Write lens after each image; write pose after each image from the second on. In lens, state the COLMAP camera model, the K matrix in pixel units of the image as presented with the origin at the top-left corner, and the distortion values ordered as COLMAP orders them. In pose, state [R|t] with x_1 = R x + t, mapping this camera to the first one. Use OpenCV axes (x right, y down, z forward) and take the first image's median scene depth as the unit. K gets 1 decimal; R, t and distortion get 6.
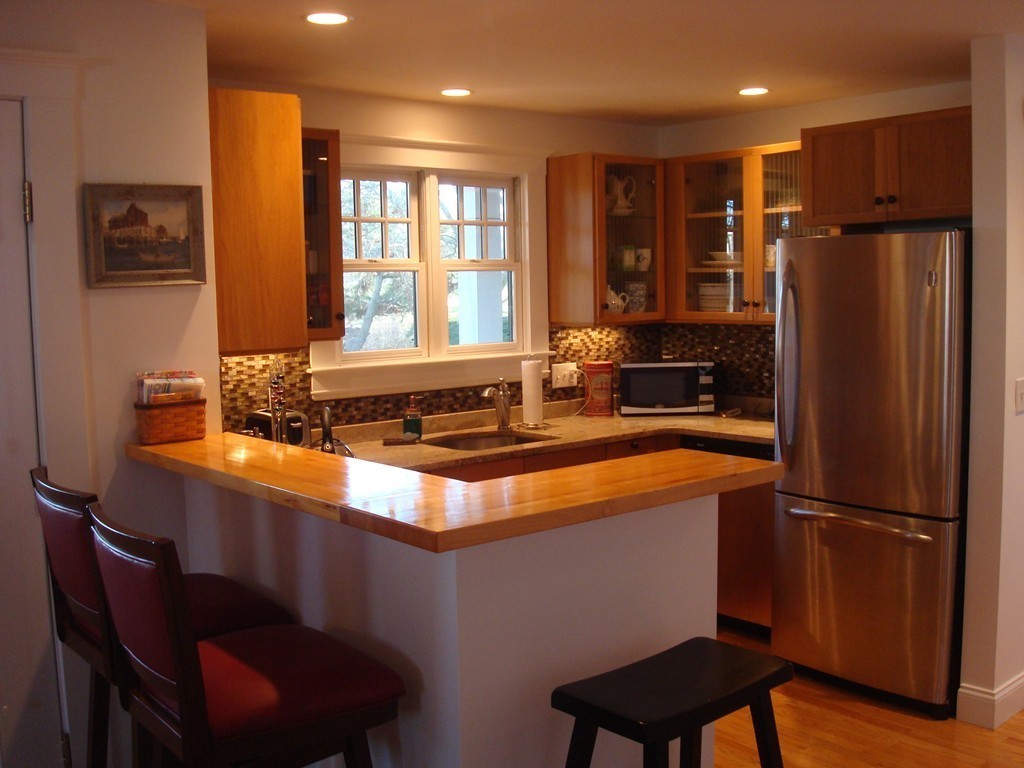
lens RADIAL K [[1064.3, 0, 512.0], [0, 1064.3, 384.0], [0, 0, 1]] dist [-0.087434, -0.062140]
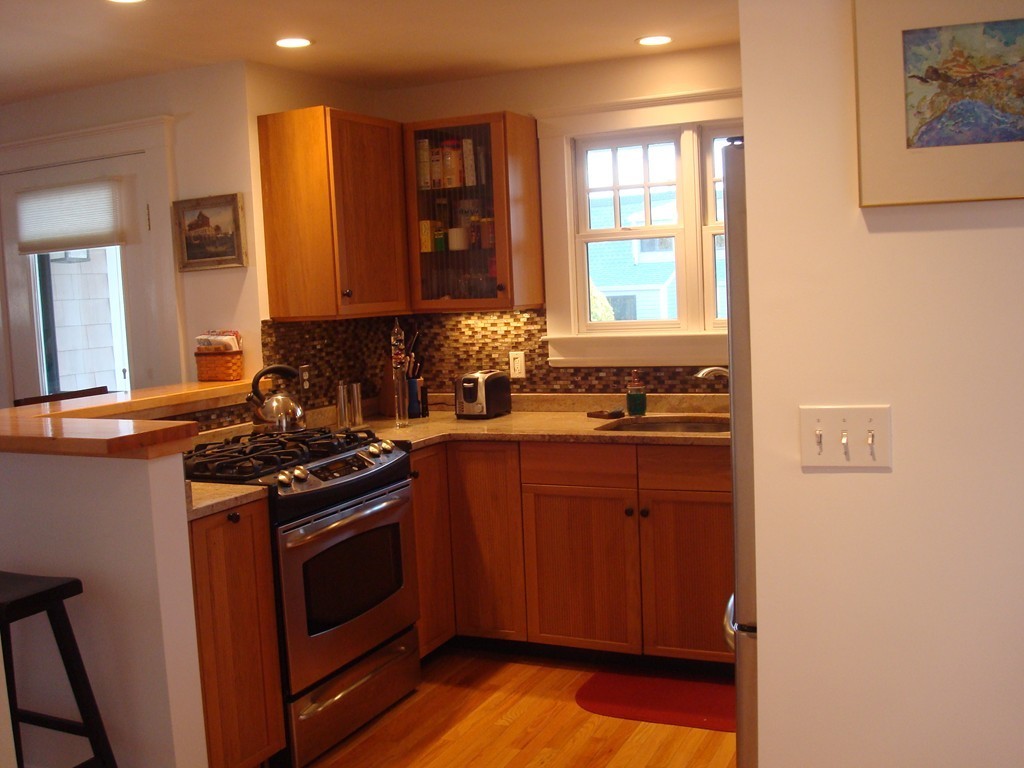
lens RADIAL K [[1064.3, 0, 512.0], [0, 1064.3, 384.0], [0, 0, 1]] dist [-0.087434, -0.062140]
pose [[0.430388, 0.081808, -0.898929, 0.776034], [-0.047122, 0.996563, 0.068132, -0.038742], [0.901413, 0.013036, 0.432764, 0.528063]]
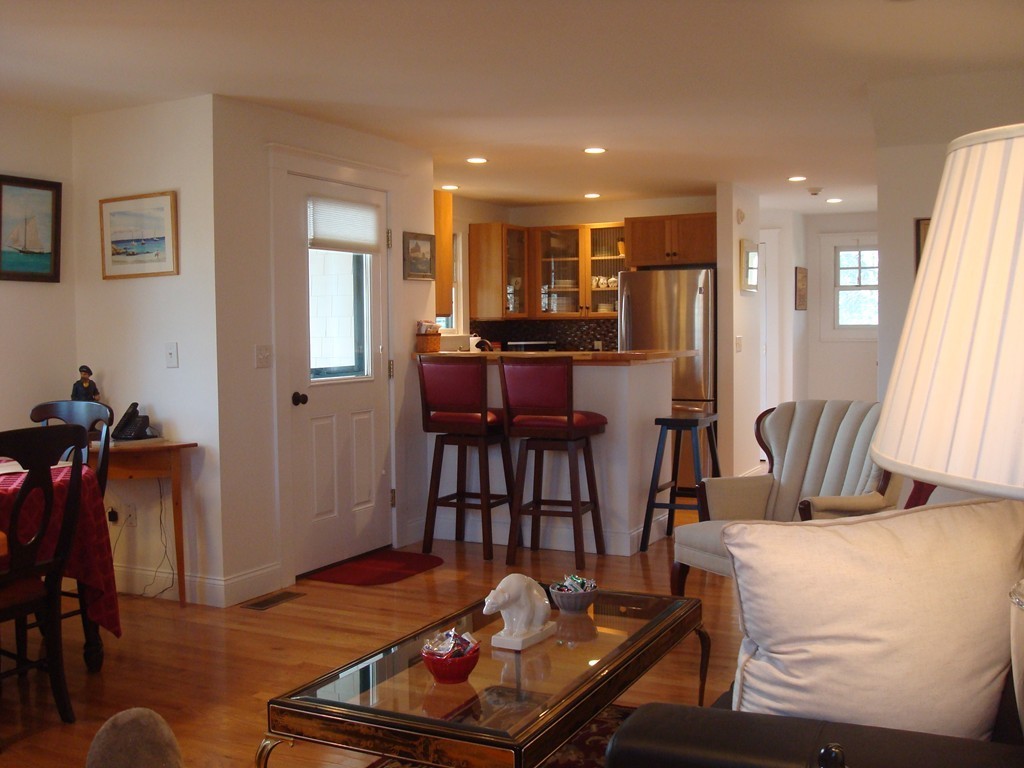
lens RADIAL K [[1064.3, 0, 512.0], [0, 1064.3, 384.0], [0, 0, 1]] dist [-0.087434, -0.062140]
pose [[0.913502, -0.009332, 0.406726, -0.744973], [0.028992, 0.998688, -0.042202, 0.152611], [-0.405799, 0.050343, 0.912575, -0.740967]]
